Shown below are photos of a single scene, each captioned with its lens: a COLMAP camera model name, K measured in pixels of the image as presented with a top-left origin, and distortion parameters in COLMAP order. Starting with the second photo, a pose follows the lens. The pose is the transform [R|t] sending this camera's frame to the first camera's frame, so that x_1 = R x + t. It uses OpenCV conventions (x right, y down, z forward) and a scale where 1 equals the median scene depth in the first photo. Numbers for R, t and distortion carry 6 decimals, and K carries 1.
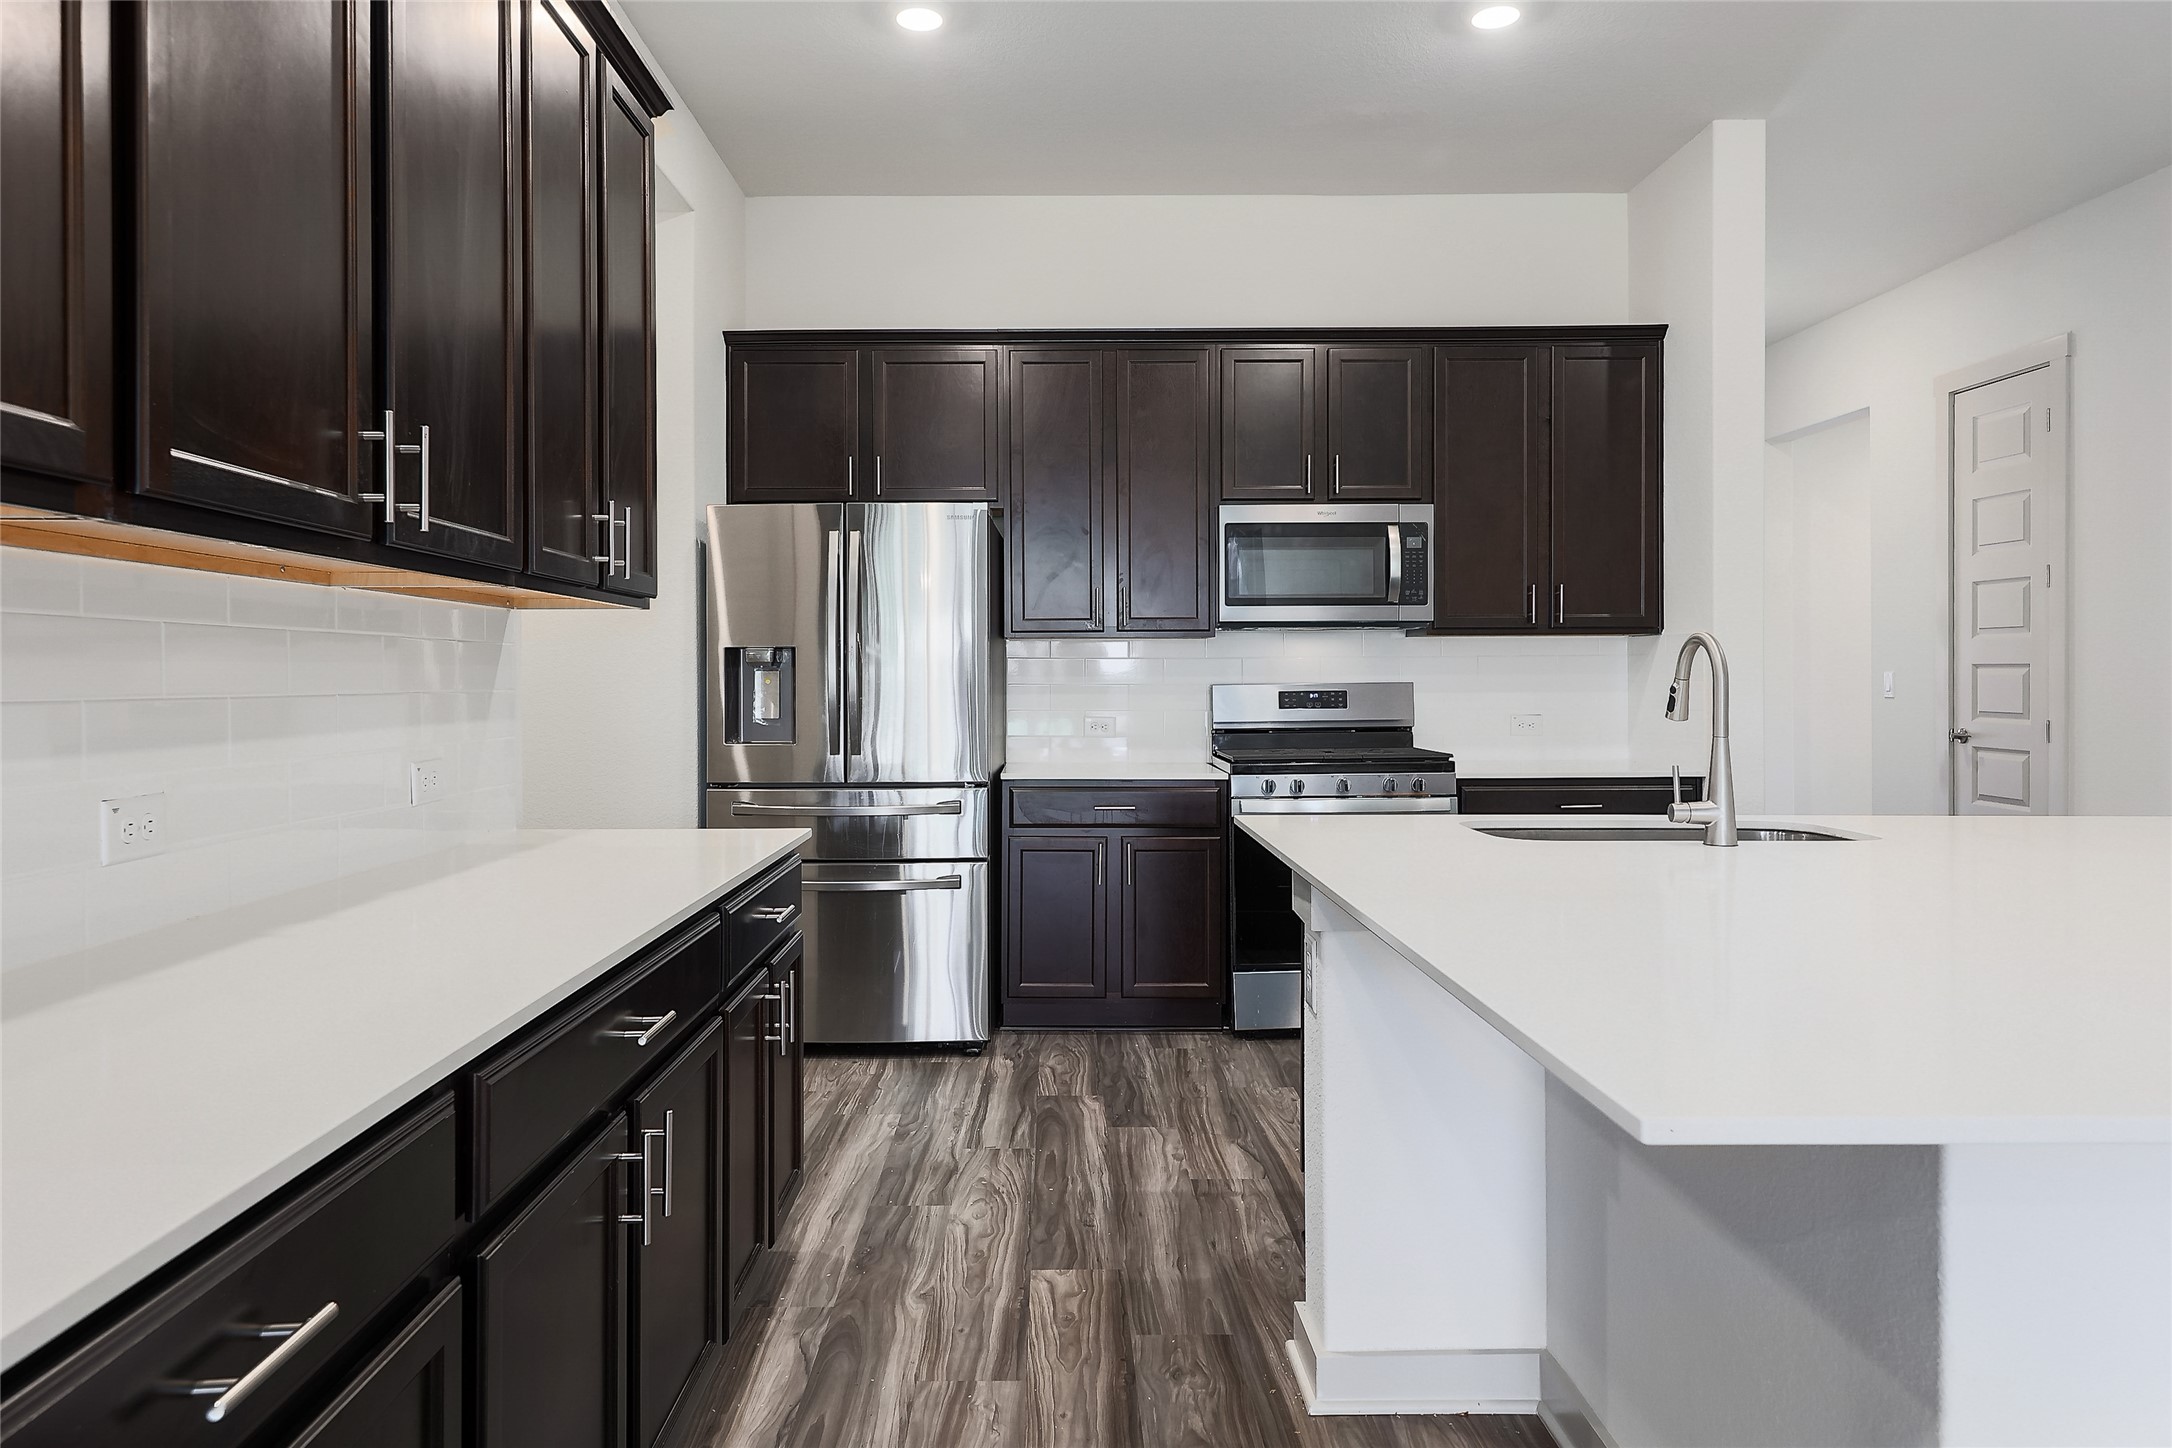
lens RADIAL K [[1463.2, 0, 1089.4], [0, 1463.2, 713.7], [0, 0, 1]] dist [0.000869, -0.000448]
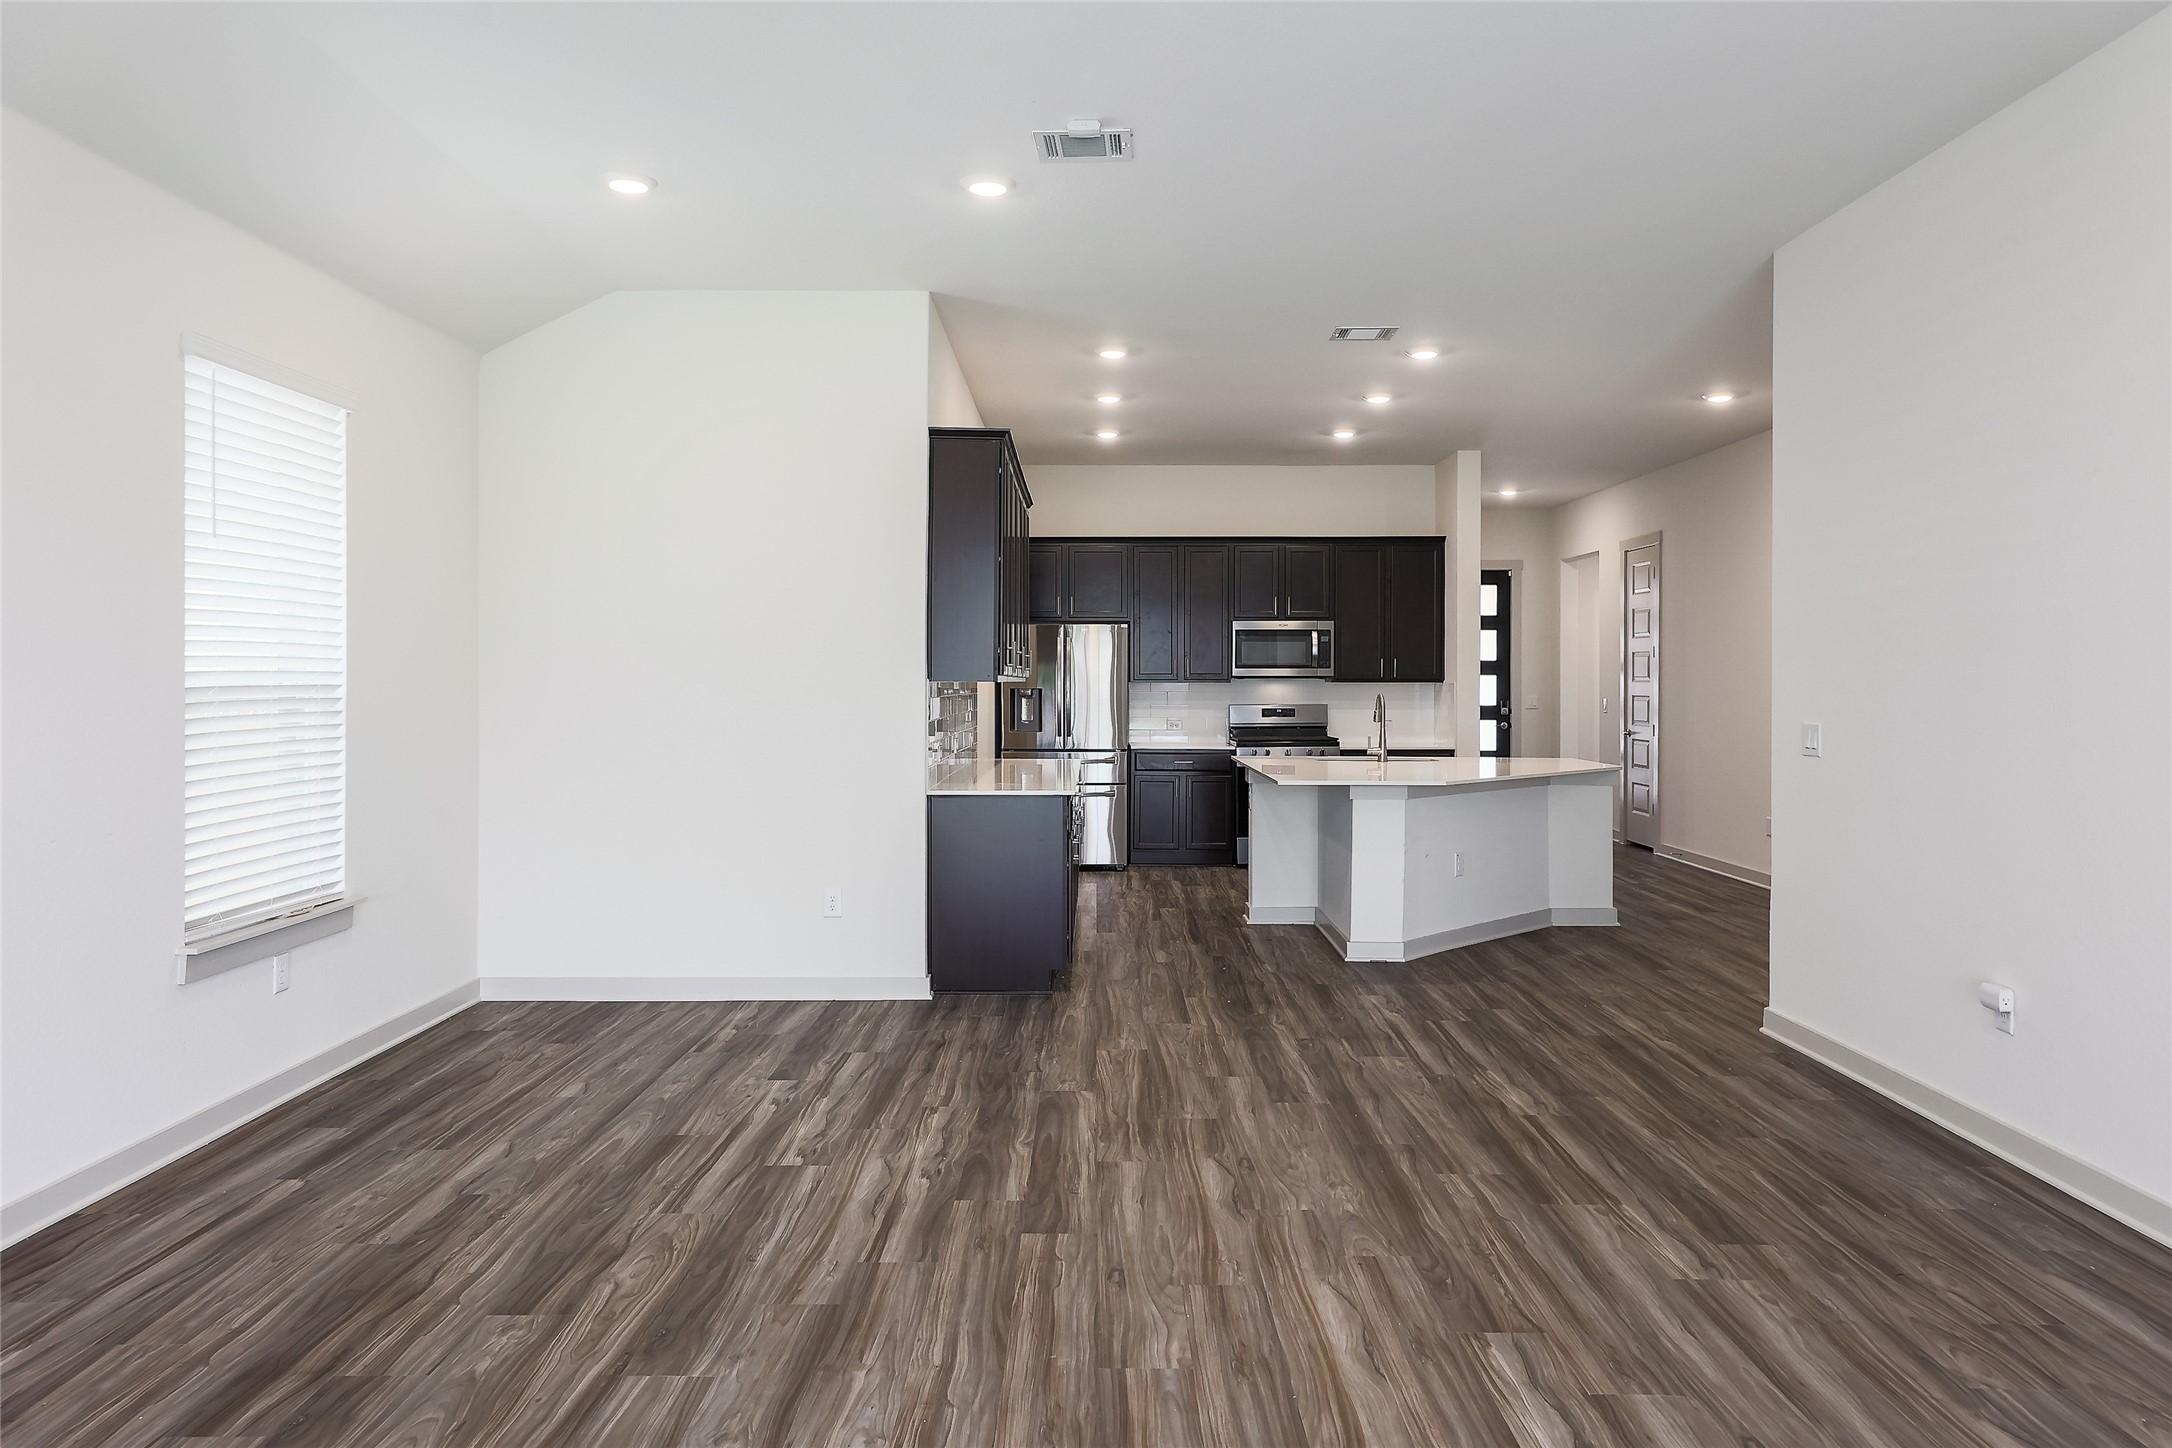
lens RADIAL K [[1463.2, 0, 1076.5], [0, 1463.2, 731.3], [0, 0, 1]] dist [0.000869, -0.000448]
pose [[0.999252, 0.003490, -0.038512, -0.055410], [-0.003257, 0.999976, 0.006095, 0.005456], [0.038532, -0.005965, 0.999240, -1.138578]]
